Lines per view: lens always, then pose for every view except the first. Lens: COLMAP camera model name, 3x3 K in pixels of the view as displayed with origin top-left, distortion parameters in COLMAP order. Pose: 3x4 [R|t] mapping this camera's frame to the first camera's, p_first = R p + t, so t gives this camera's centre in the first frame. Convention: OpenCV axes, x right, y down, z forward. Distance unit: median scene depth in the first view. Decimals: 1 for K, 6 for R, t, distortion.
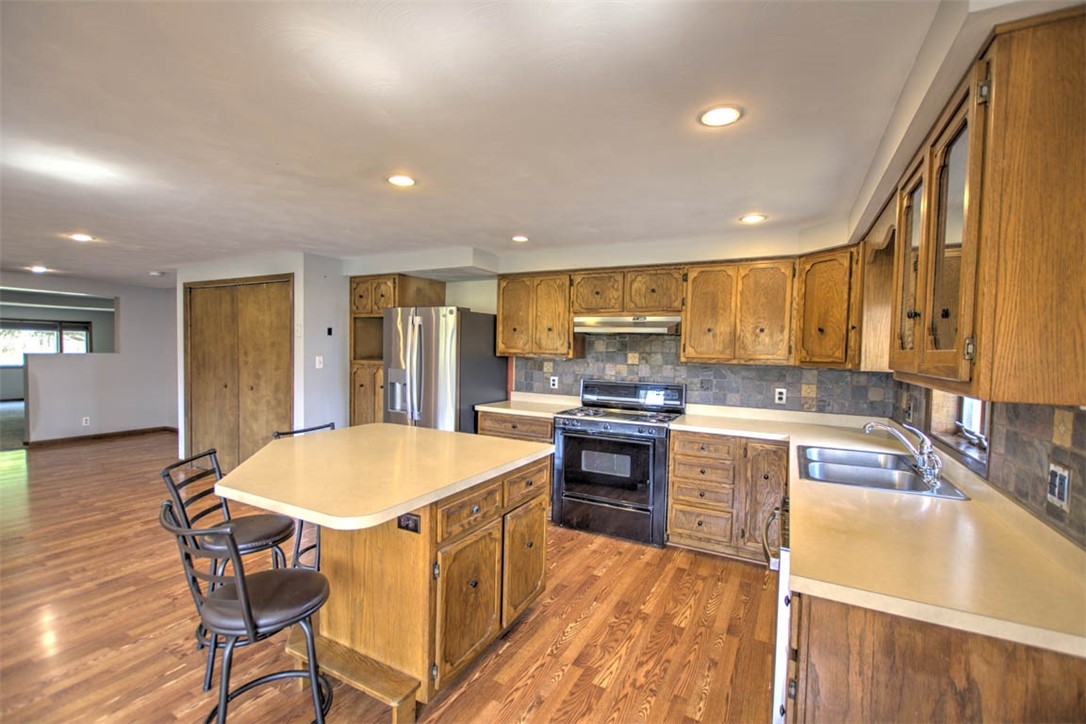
lens RADIAL K [[485.9, 0, 543.0], [0, 485.9, 362.0], [0, 0, 1]] dist [-0.000153, -0.000062]
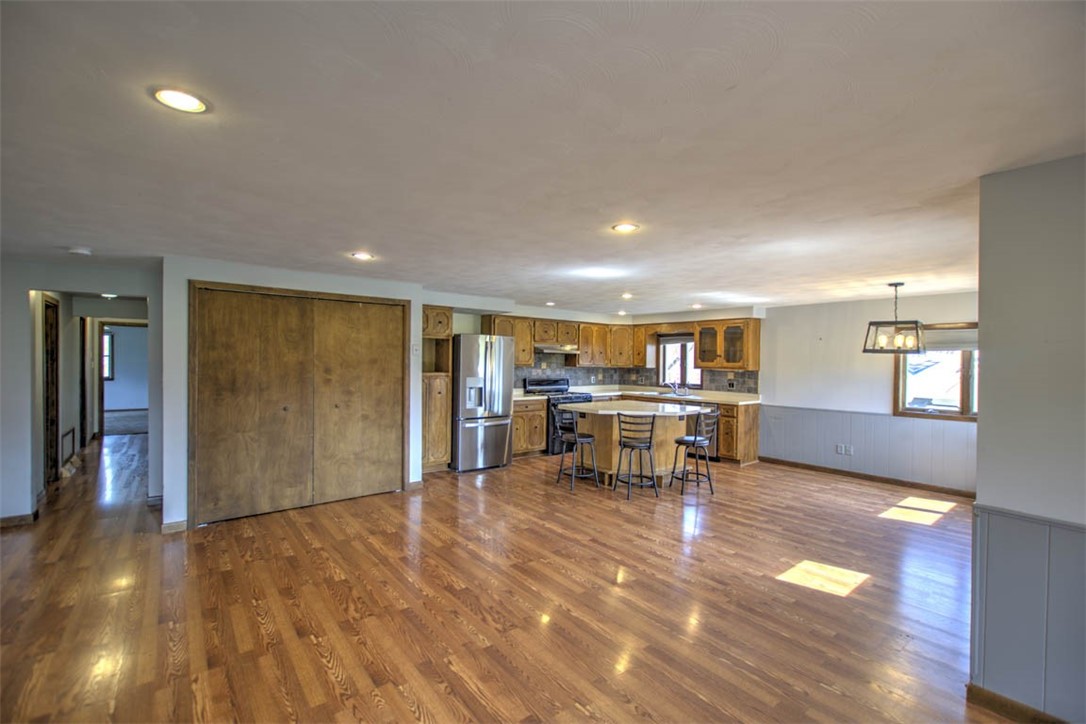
lens RADIAL K [[485.9, 0, 543.0], [0, 485.9, 362.0], [0, 0, 1]] dist [-0.000153, -0.000062]
pose [[0.380370, -0.017419, 0.924670, -1.400589], [0.026401, 0.999620, 0.007970, -0.033284], [-0.924458, 0.021381, 0.380685, 0.247164]]
